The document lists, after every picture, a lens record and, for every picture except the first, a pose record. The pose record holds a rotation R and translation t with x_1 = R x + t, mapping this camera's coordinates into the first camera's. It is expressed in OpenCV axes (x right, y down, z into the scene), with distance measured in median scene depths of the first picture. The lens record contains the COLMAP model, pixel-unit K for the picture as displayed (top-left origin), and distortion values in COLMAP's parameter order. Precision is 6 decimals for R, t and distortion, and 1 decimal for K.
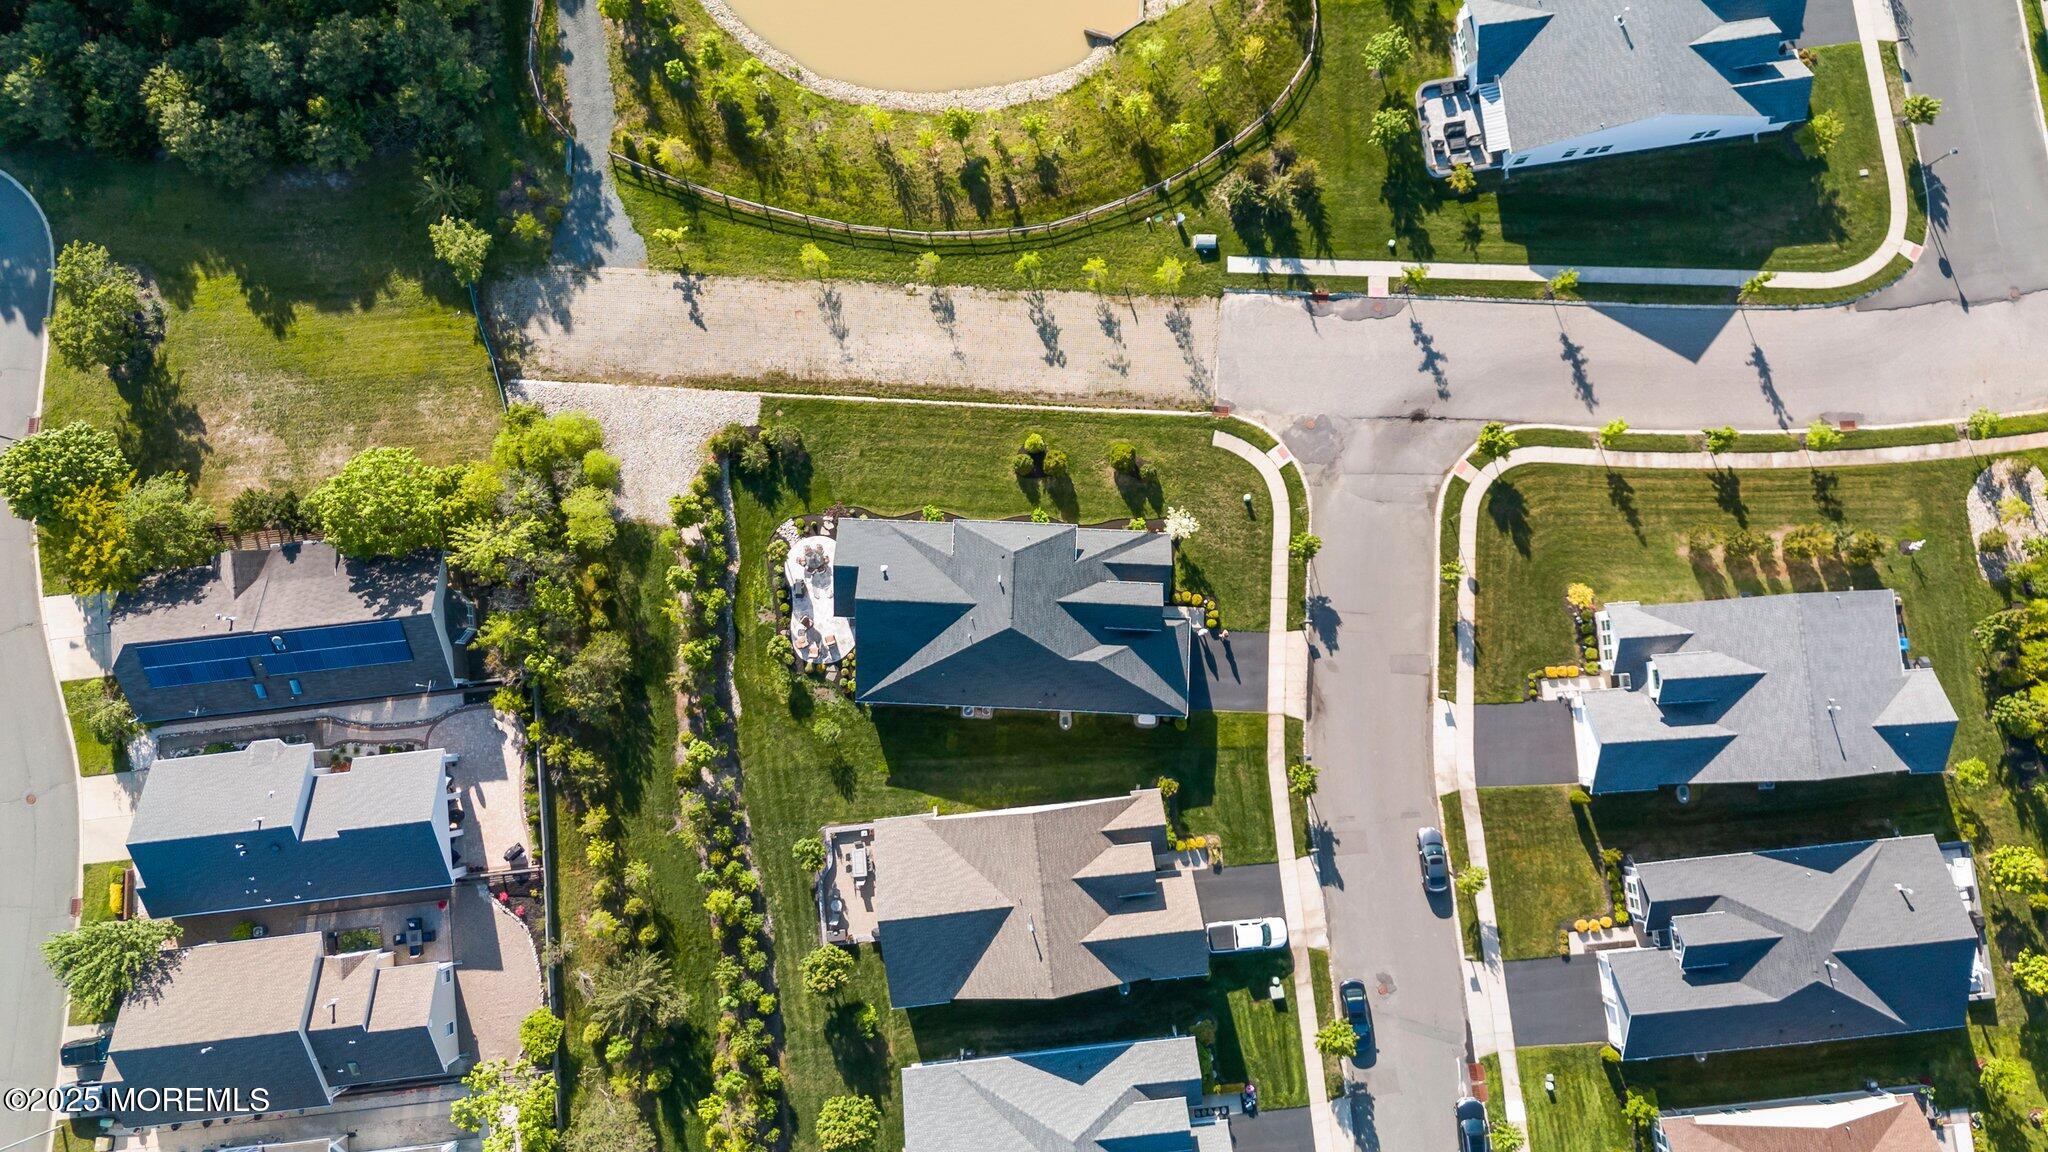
lens RADIAL K [[1497.8, 0, 1020.0], [0, 1497.8, 586.7], [0, 0, 1]] dist [0.065844, -0.065408]
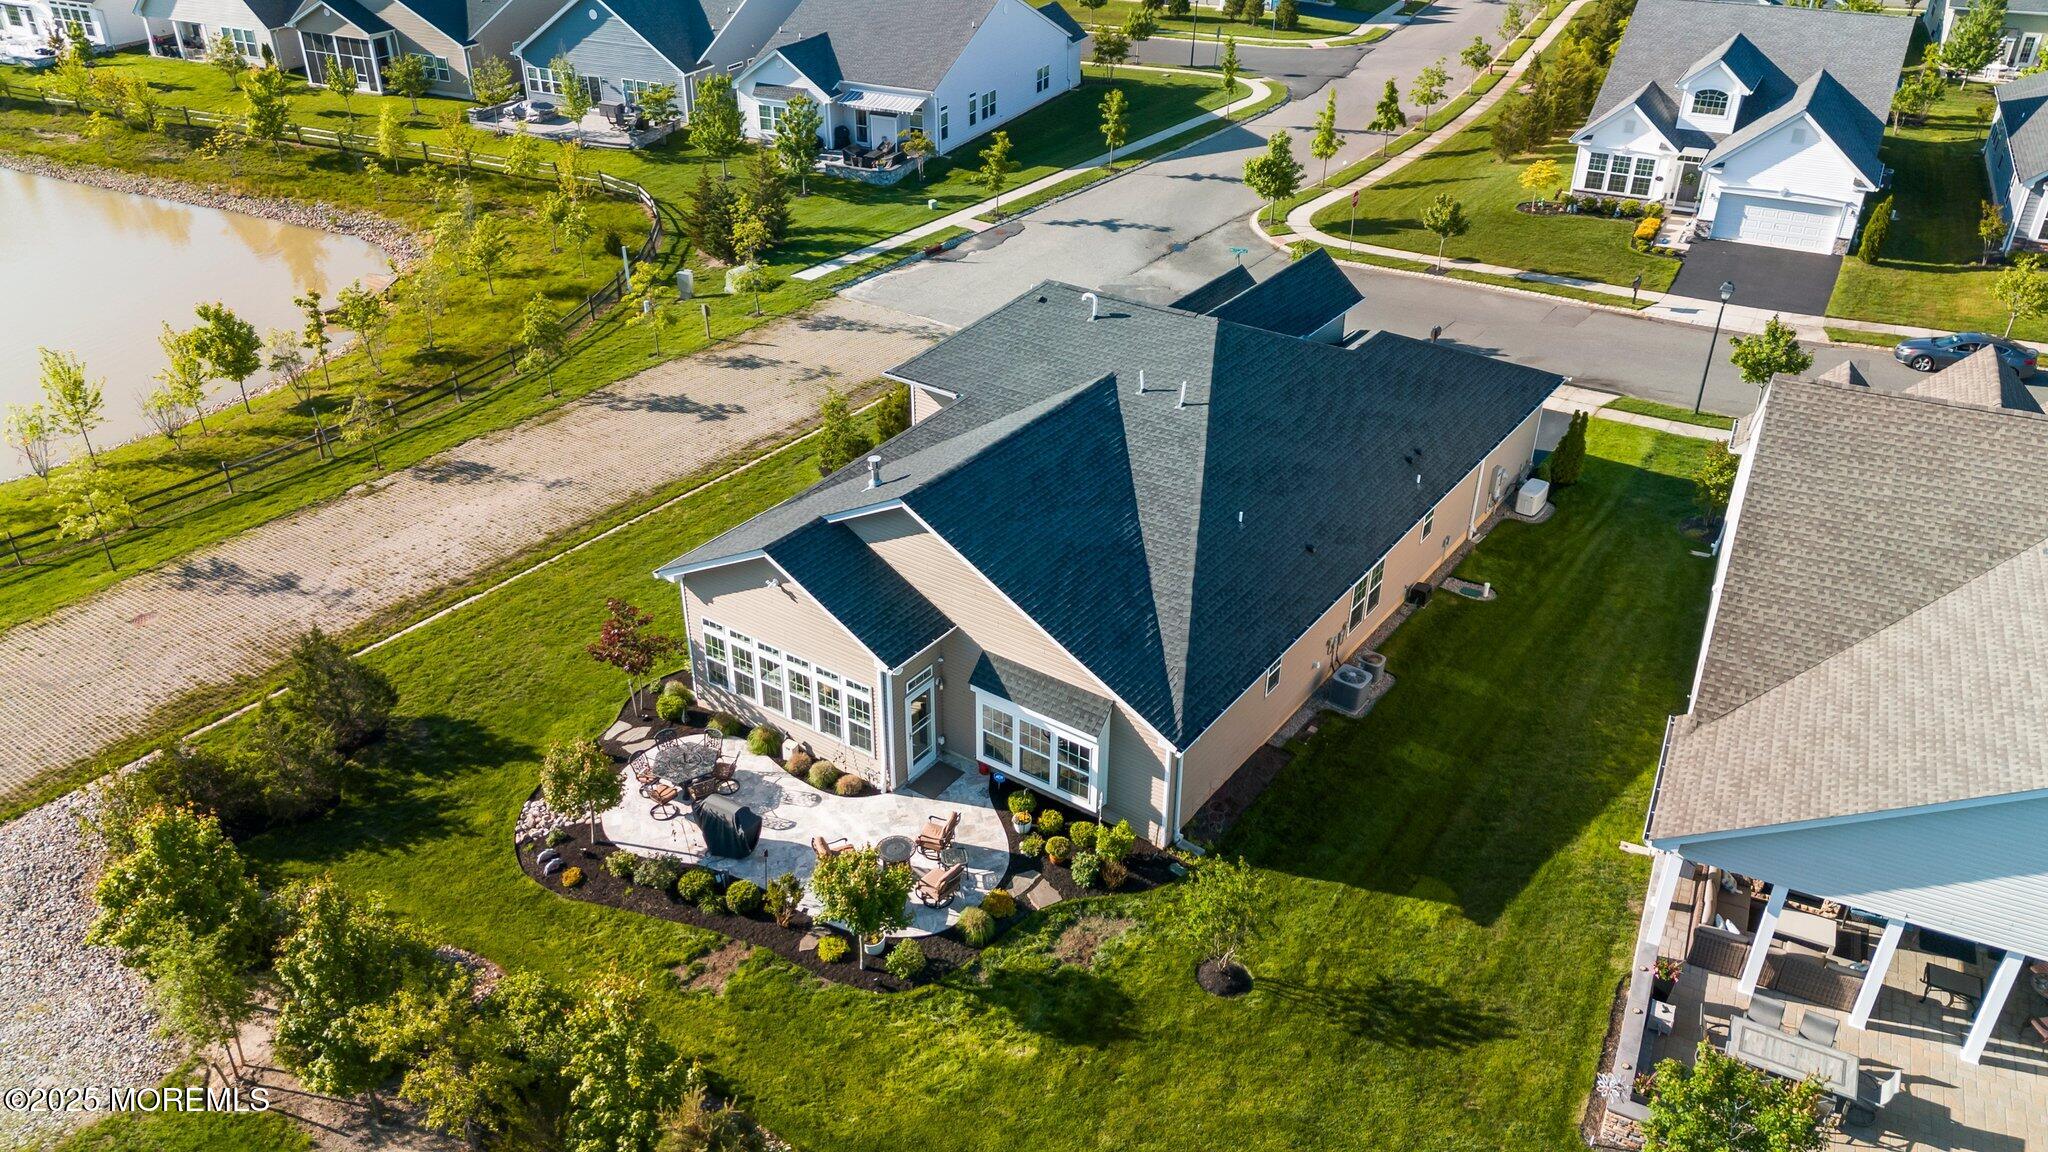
lens RADIAL K [[1497.8, 0, 1020.0], [0, 1497.8, 586.7], [0, 0, 1]] dist [0.065844, -0.065408]
pose [[0.537216, -0.408684, 0.737819, -0.304009], [0.839493, 0.343662, -0.420890, 0.150497], [-0.081549, 0.845502, 0.527708, 0.790299]]
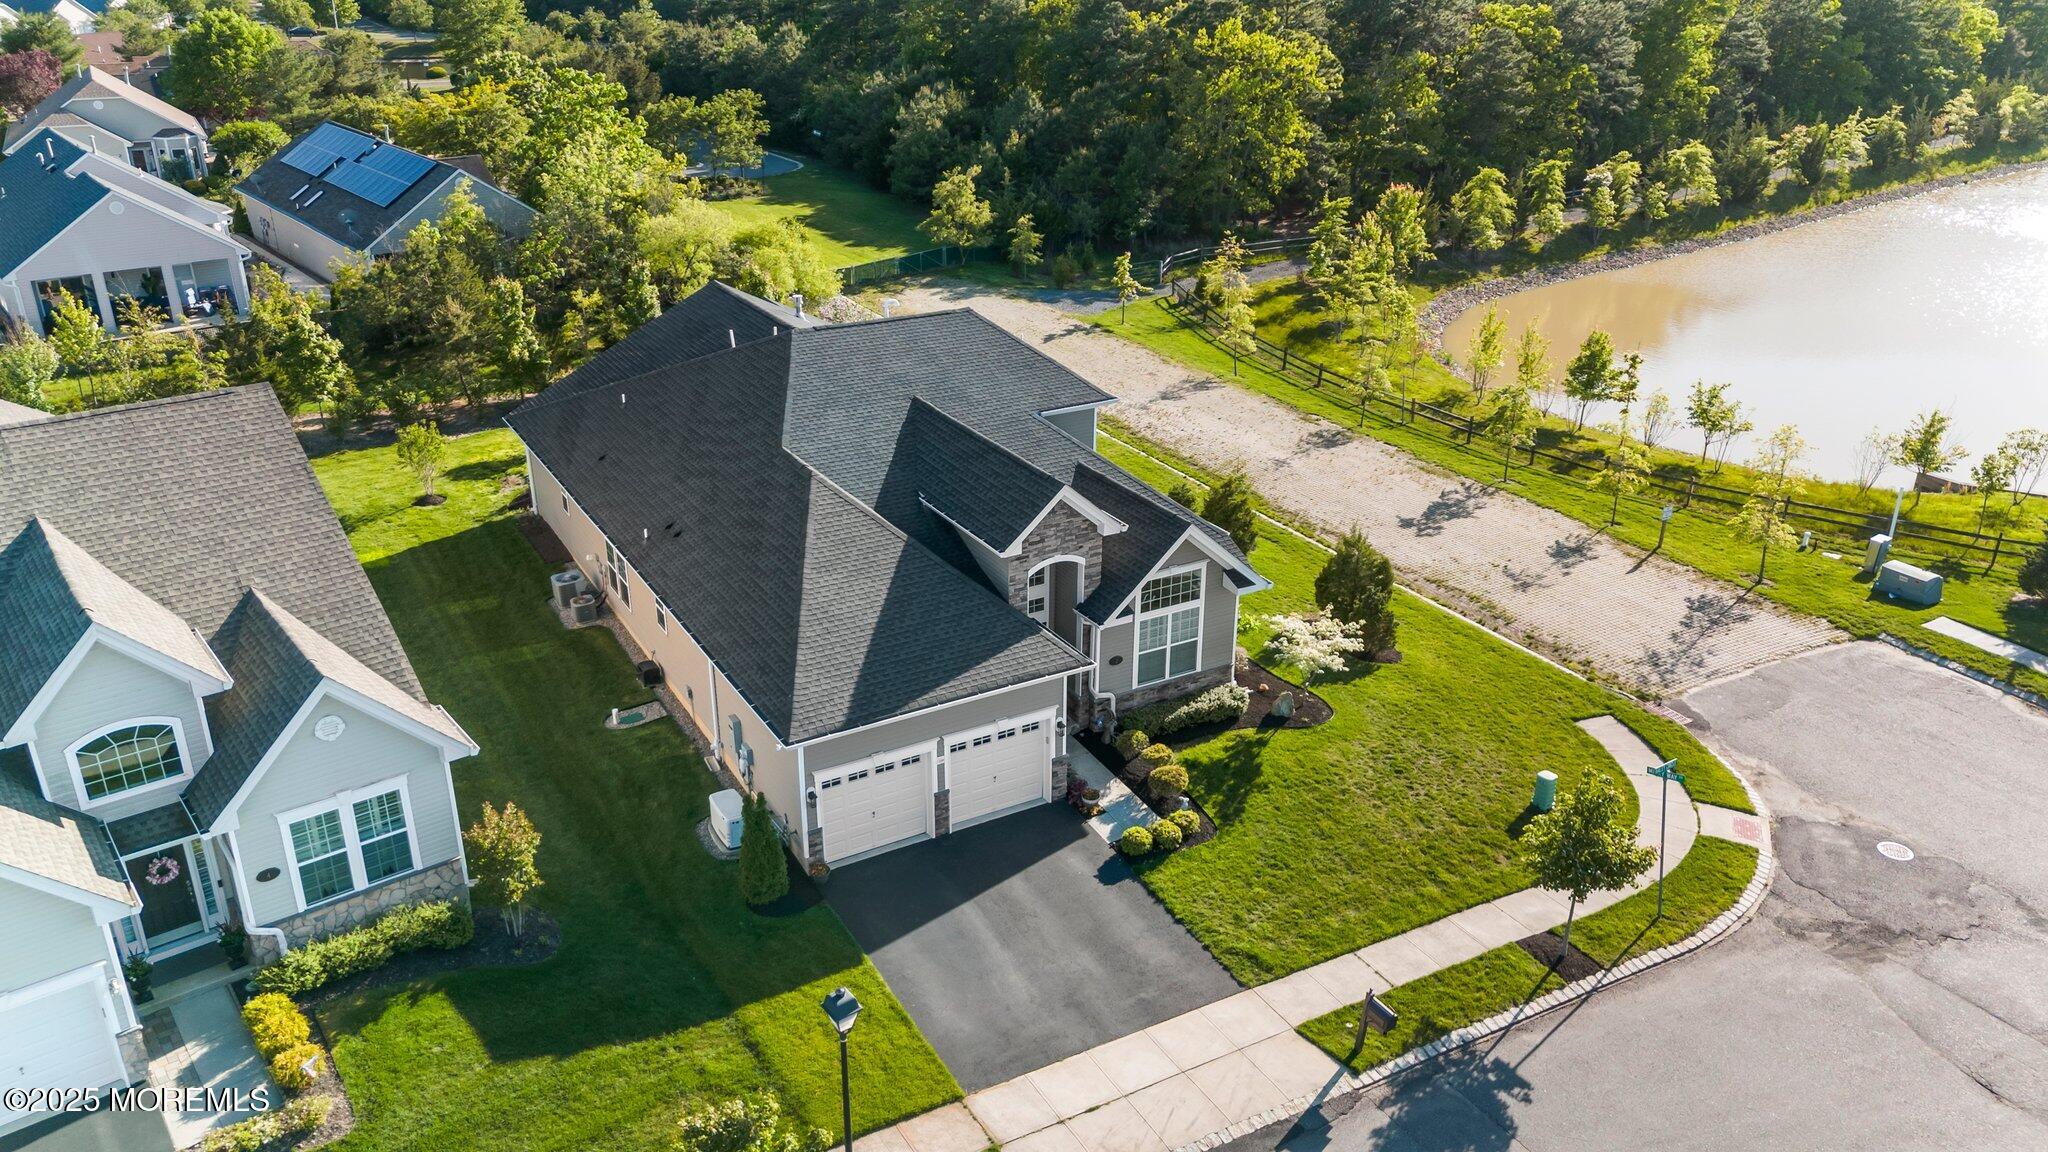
lens RADIAL K [[1481.1, 0, 1019.3], [0, 1481.1, 608.3], [0, 0, 1]] dist [0.068483, -0.071758]
pose [[0.531055, 0.371536, -0.761539, 0.307724], [-0.845636, 0.289307, -0.448554, 0.153455], [0.053665, 0.882192, 0.467823, 0.813401]]
